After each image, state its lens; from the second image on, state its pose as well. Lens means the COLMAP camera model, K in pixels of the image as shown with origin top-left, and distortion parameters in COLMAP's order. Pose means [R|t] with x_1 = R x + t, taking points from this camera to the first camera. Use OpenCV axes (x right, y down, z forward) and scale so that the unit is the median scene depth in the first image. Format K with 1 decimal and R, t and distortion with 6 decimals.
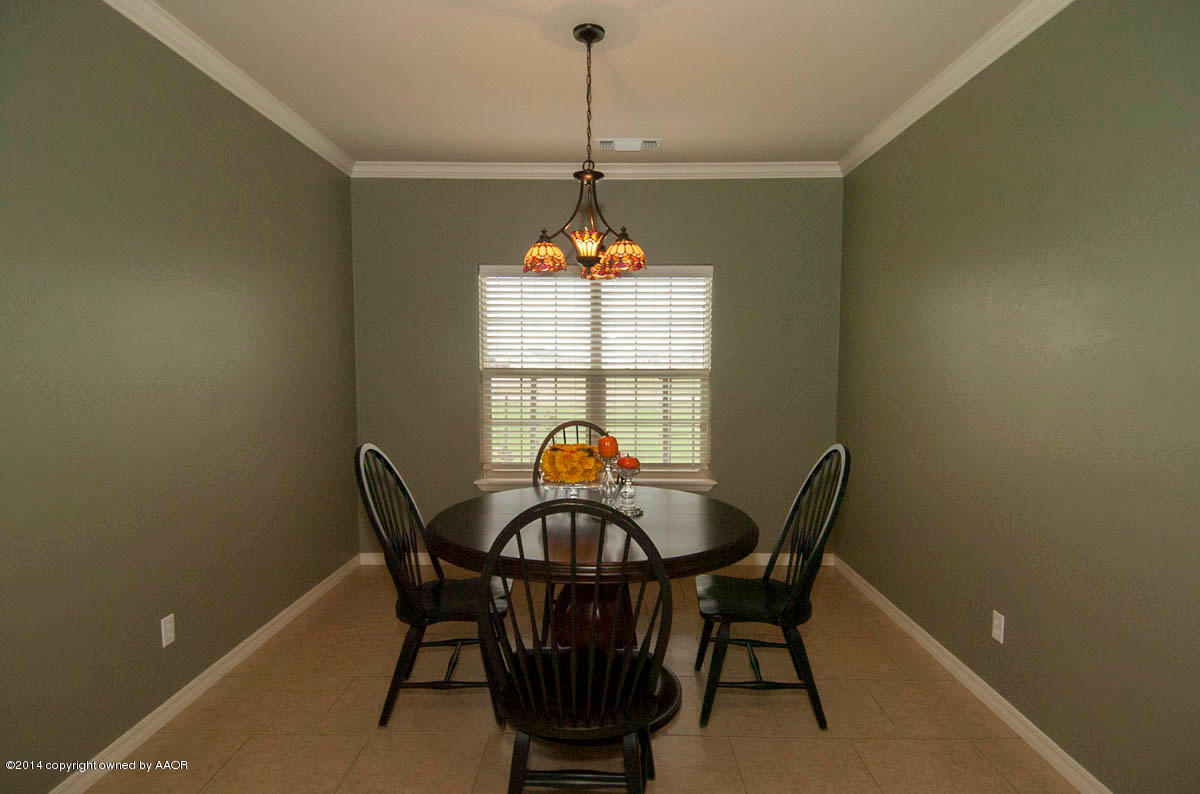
lens RADIAL K [[632.3, 0, 602.2], [0, 632.3, 400.1], [0, 0, 1]] dist [0.058825, -0.061055]
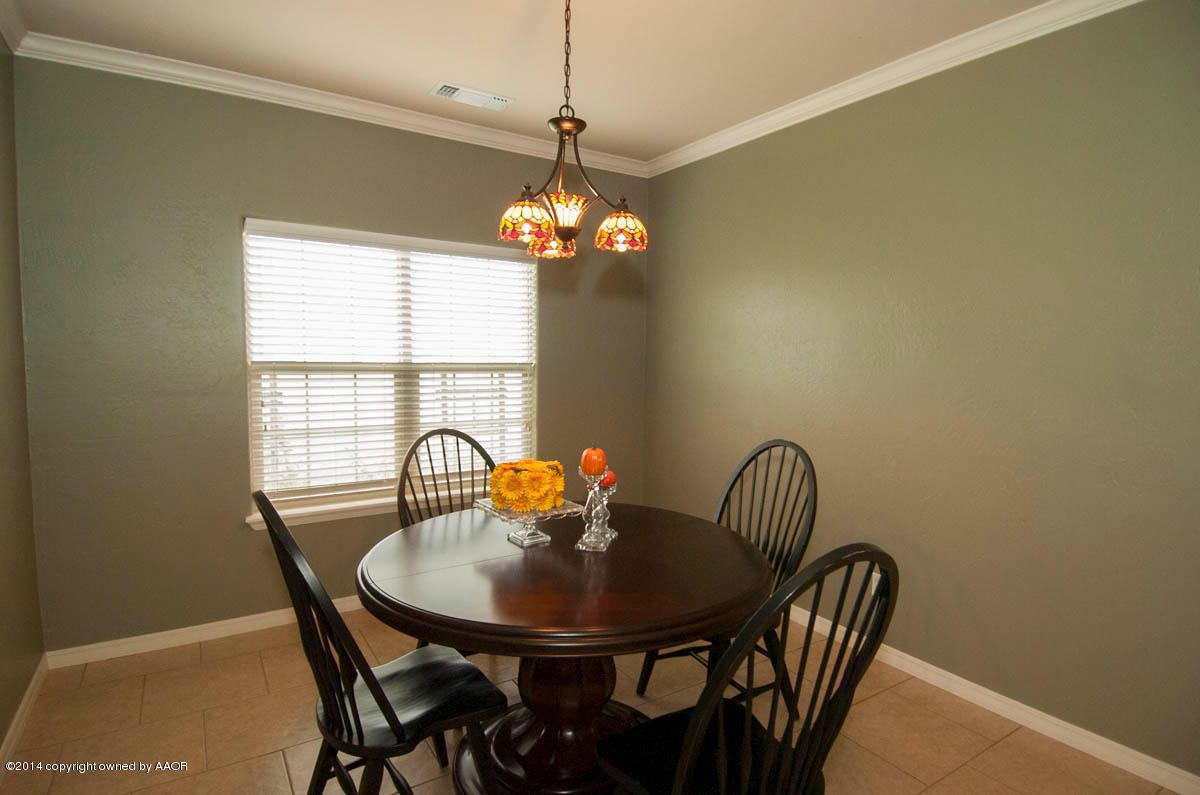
lens RADIAL K [[632.3, 0, 602.2], [0, 632.3, 400.6], [0, 0, 1]] dist [0.058825, -0.061055]
pose [[0.835611, -0.033146, 0.548321, -0.256924], [0.022745, 0.999410, 0.025751, -0.016232], [-0.548851, -0.009046, 0.835871, 0.181069]]
